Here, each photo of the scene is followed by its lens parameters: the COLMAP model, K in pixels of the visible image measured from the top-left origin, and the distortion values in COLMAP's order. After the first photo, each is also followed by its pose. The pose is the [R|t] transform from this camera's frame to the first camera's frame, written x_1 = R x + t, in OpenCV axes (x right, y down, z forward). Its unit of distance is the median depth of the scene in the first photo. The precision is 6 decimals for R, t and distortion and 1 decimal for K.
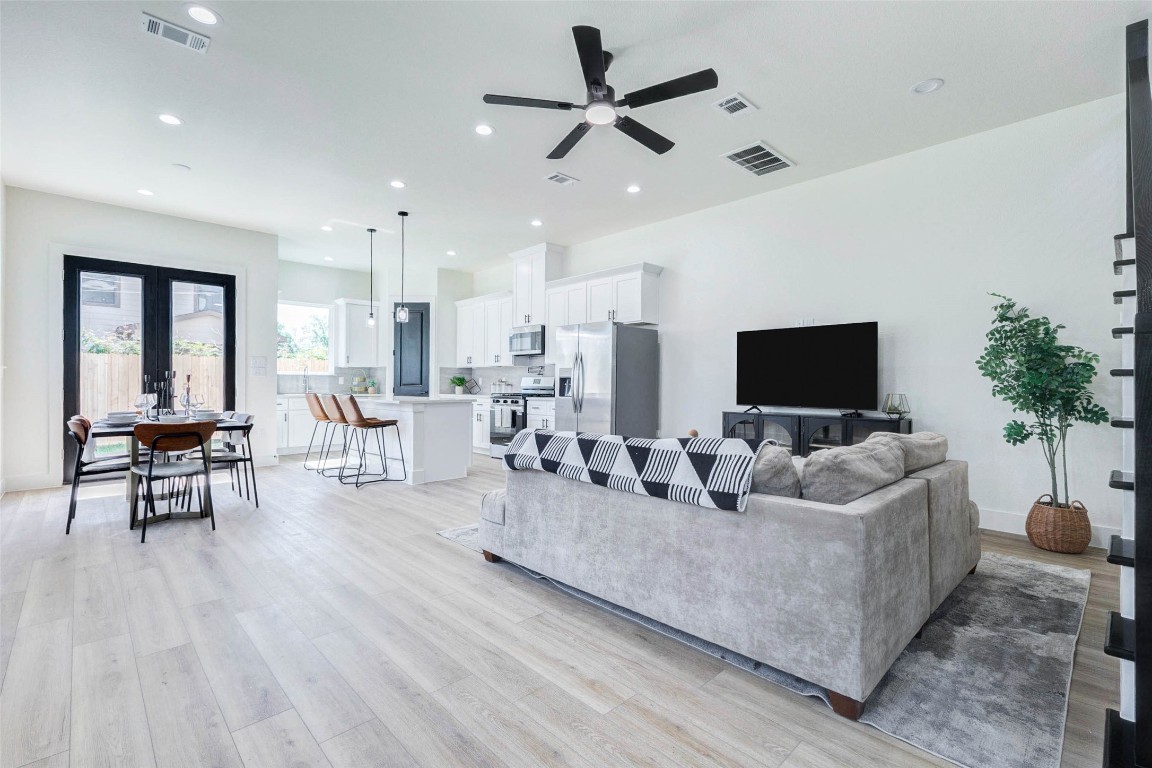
lens RADIAL K [[517.6, 0, 576.0], [0, 517.6, 384.0], [0, 0, 1]] dist [0.000512, 0.000037]
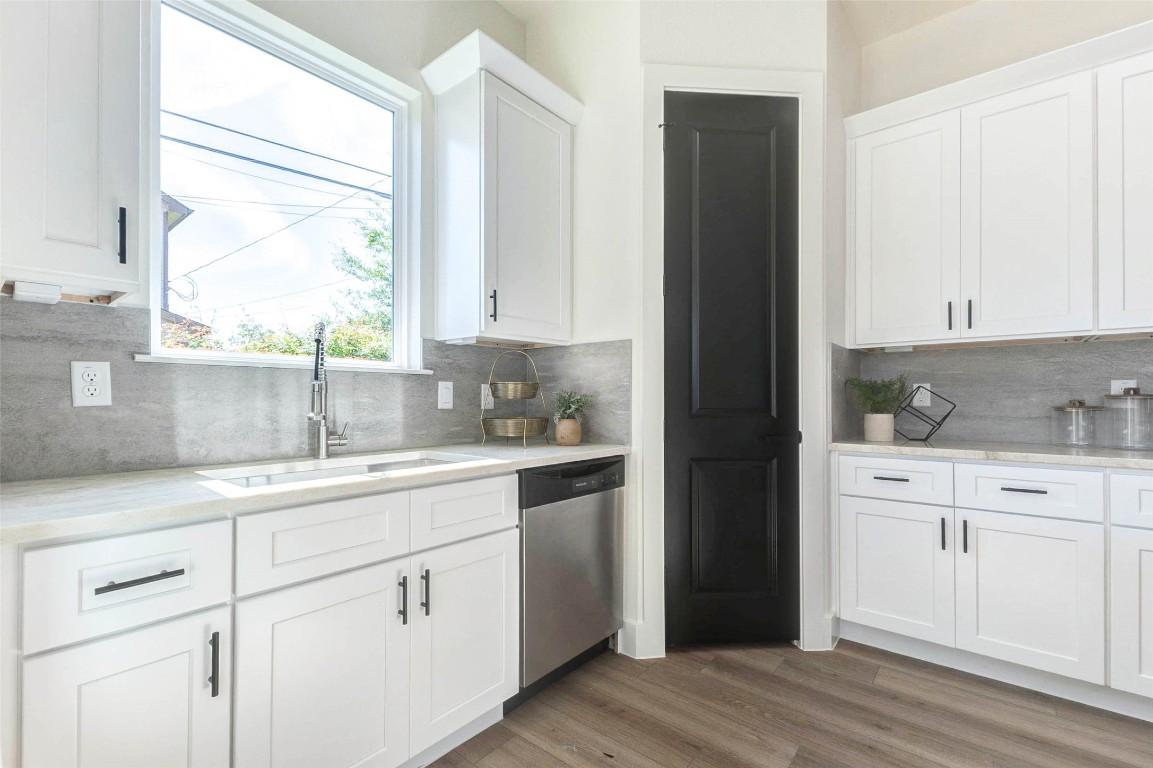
lens RADIAL K [[505.9, 0, 573.6], [0, 505.9, 394.2], [0, 0, 1]] dist [0.000993, 0.000141]
pose [[0.993659, -0.007078, 0.112210, -0.425810], [0.007821, 0.999950, -0.006181, -0.004653], [-0.112161, 0.007019, 0.993665, 0.757803]]
